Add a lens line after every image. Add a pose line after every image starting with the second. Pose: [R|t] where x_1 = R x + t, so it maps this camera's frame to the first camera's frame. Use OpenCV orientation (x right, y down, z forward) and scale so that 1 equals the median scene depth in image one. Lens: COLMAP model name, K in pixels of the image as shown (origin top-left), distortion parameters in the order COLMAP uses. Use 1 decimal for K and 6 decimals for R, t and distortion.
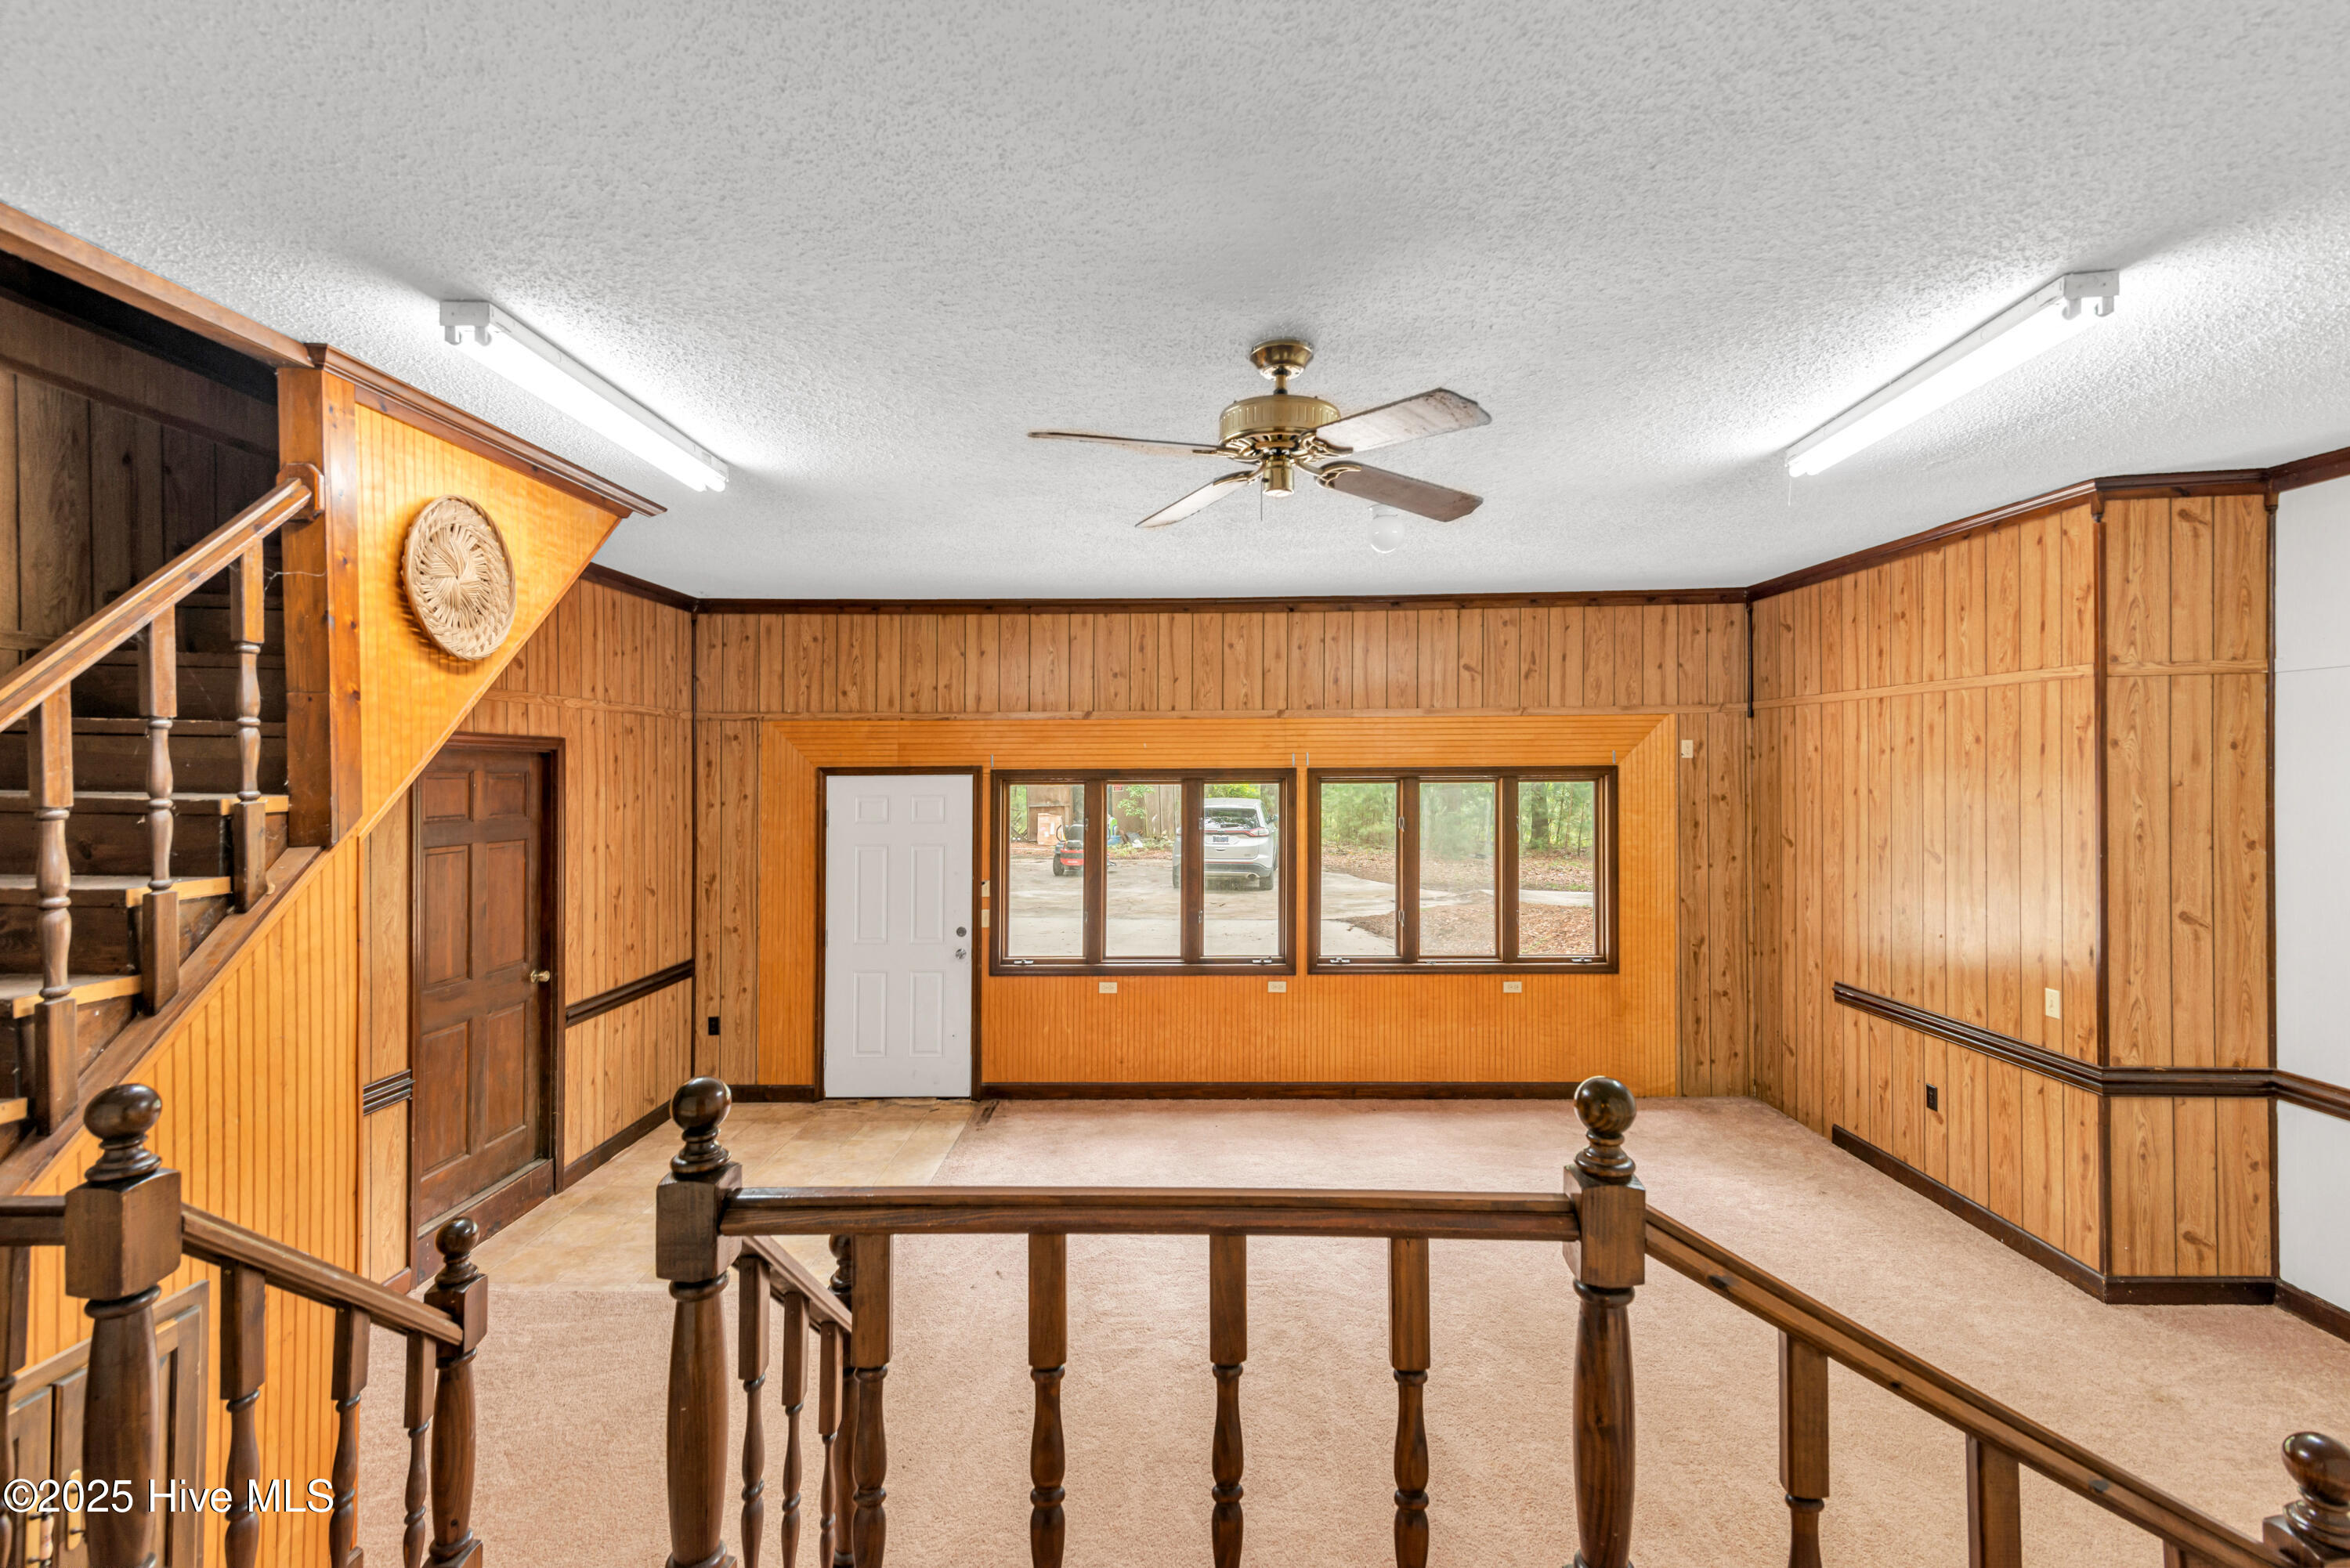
lens RADIAL K [[1075.2, 0, 1170.9], [0, 1075.2, 764.8], [0, 0, 1]] dist [-0.001031, -0.000220]
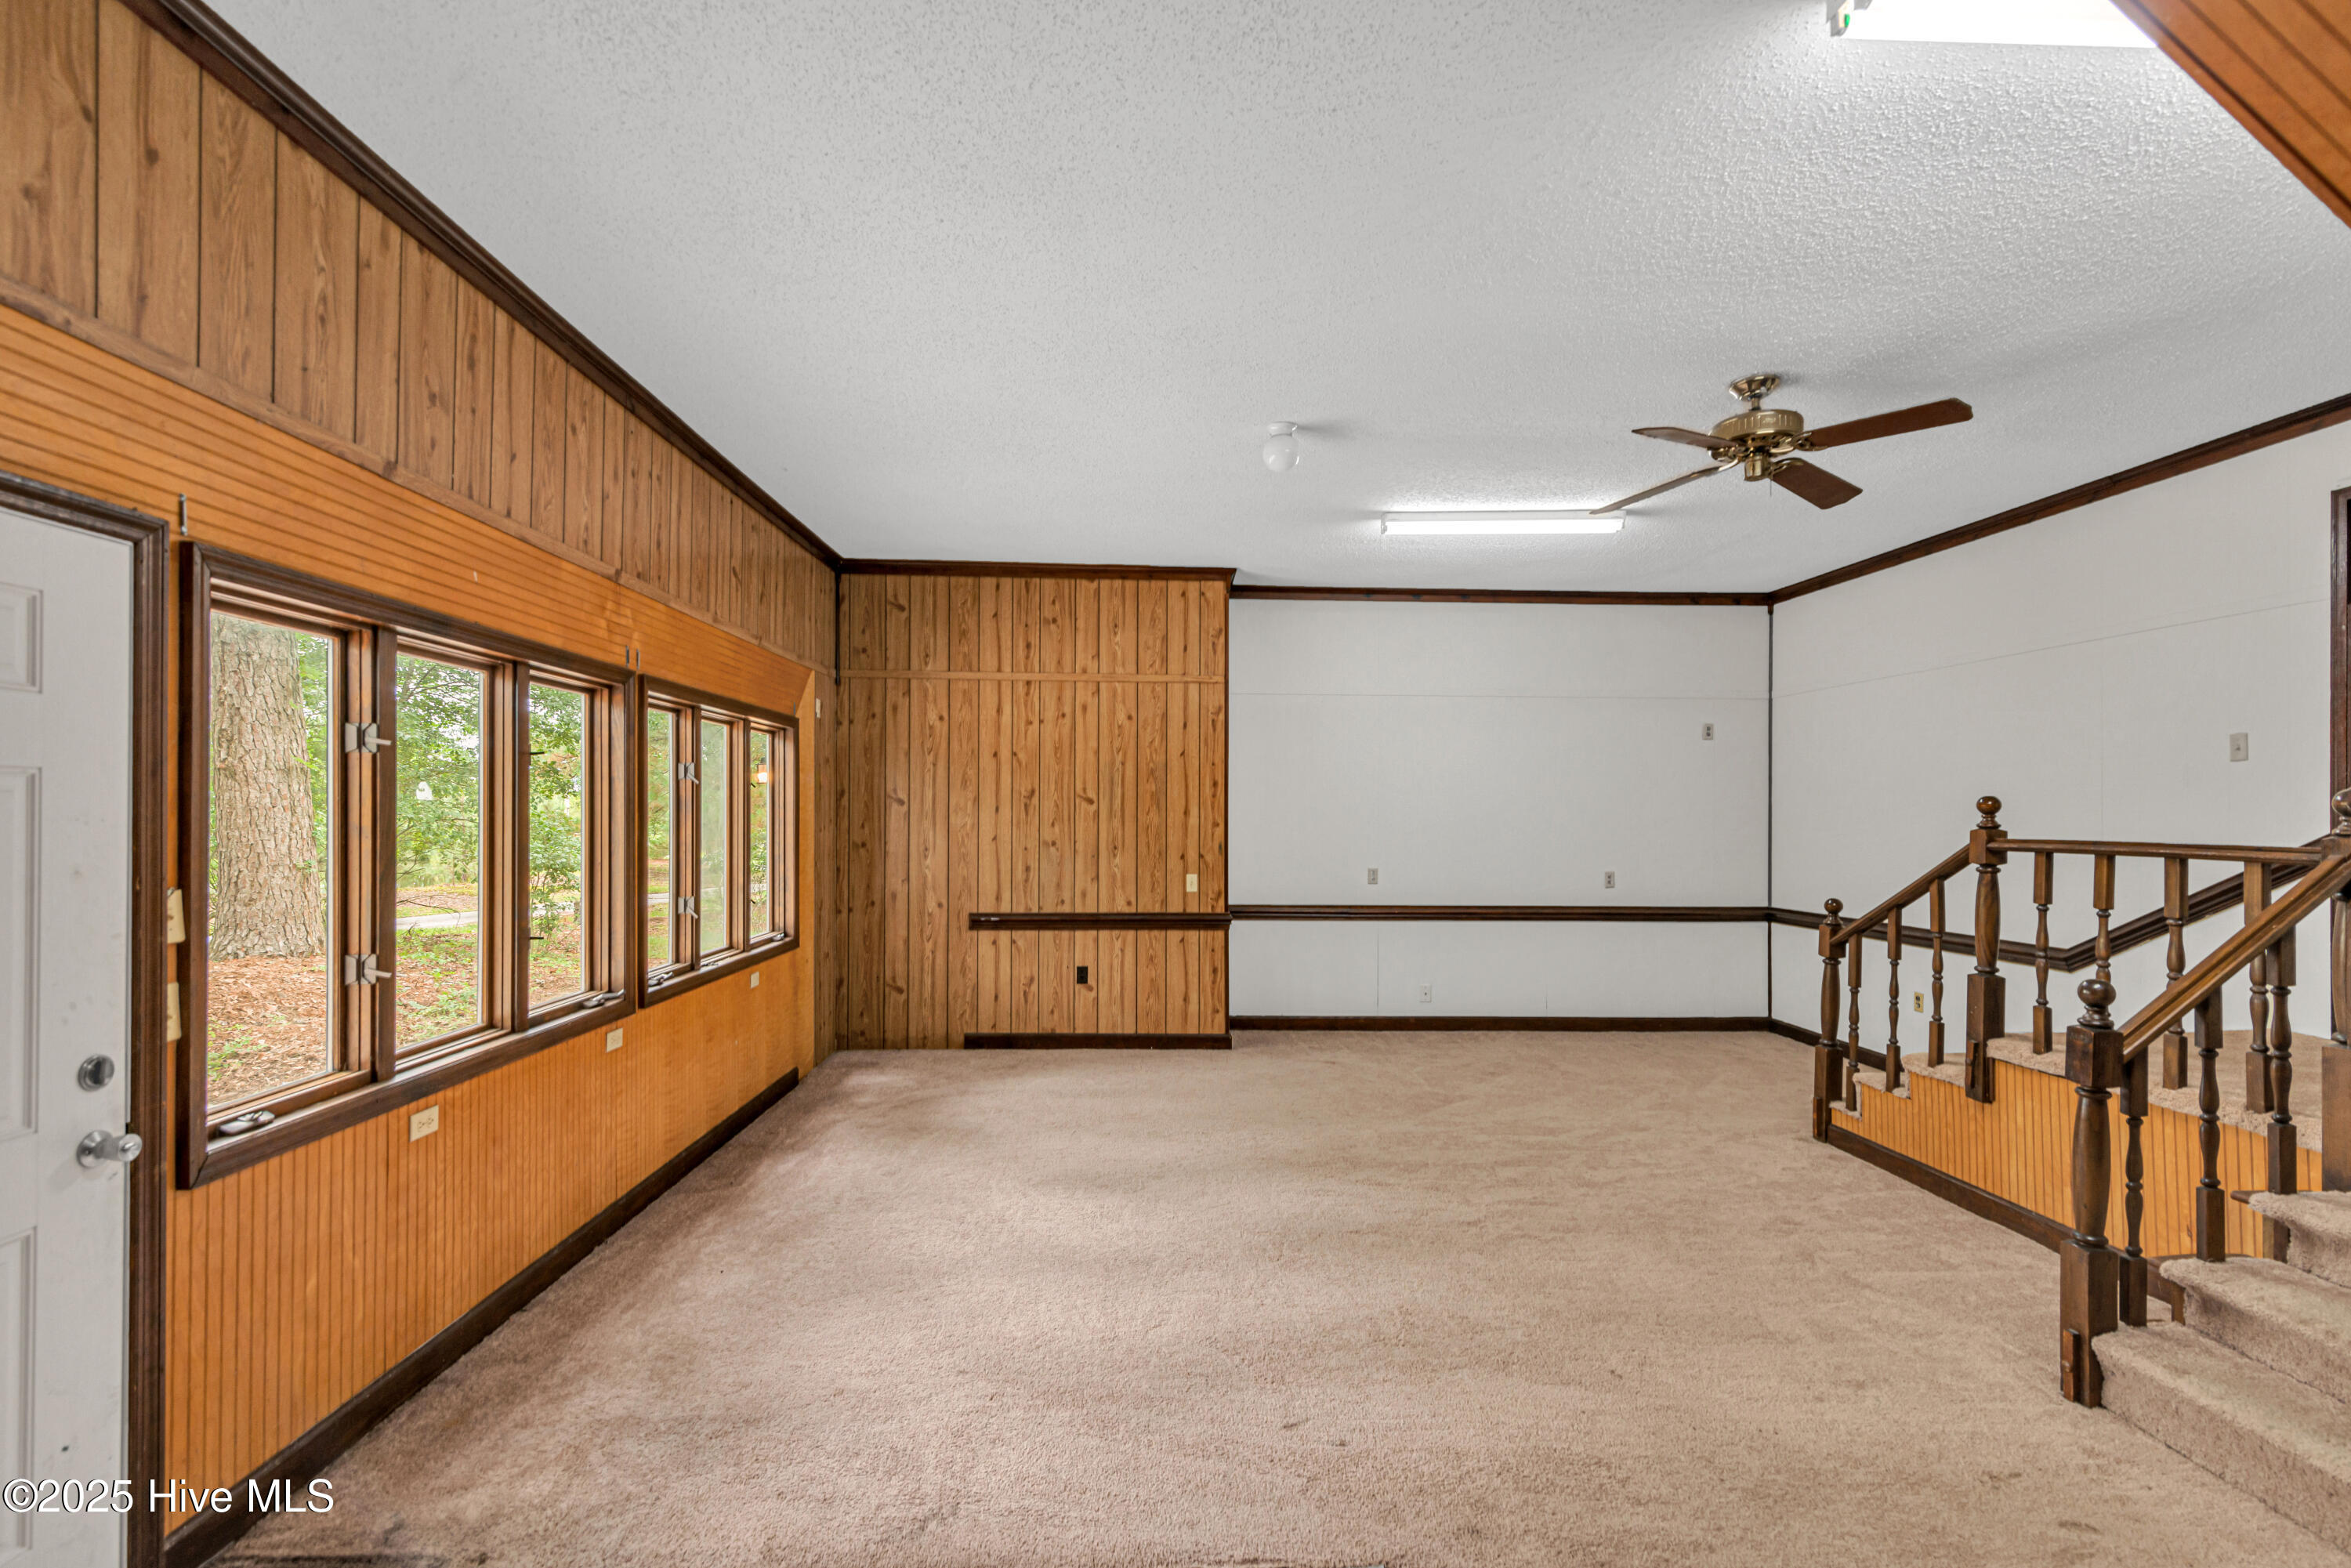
lens RADIAL K [[1067.6, 0, 1170.3], [0, 1067.6, 809.5], [0, 0, 1]] dist [-0.015156, 0.000338]
pose [[-0.071227, 0.014005, 0.997362, -0.617086], [-0.007588, 0.999865, -0.014582, 0.107659], [-0.997431, -0.008606, -0.071111, 0.911726]]
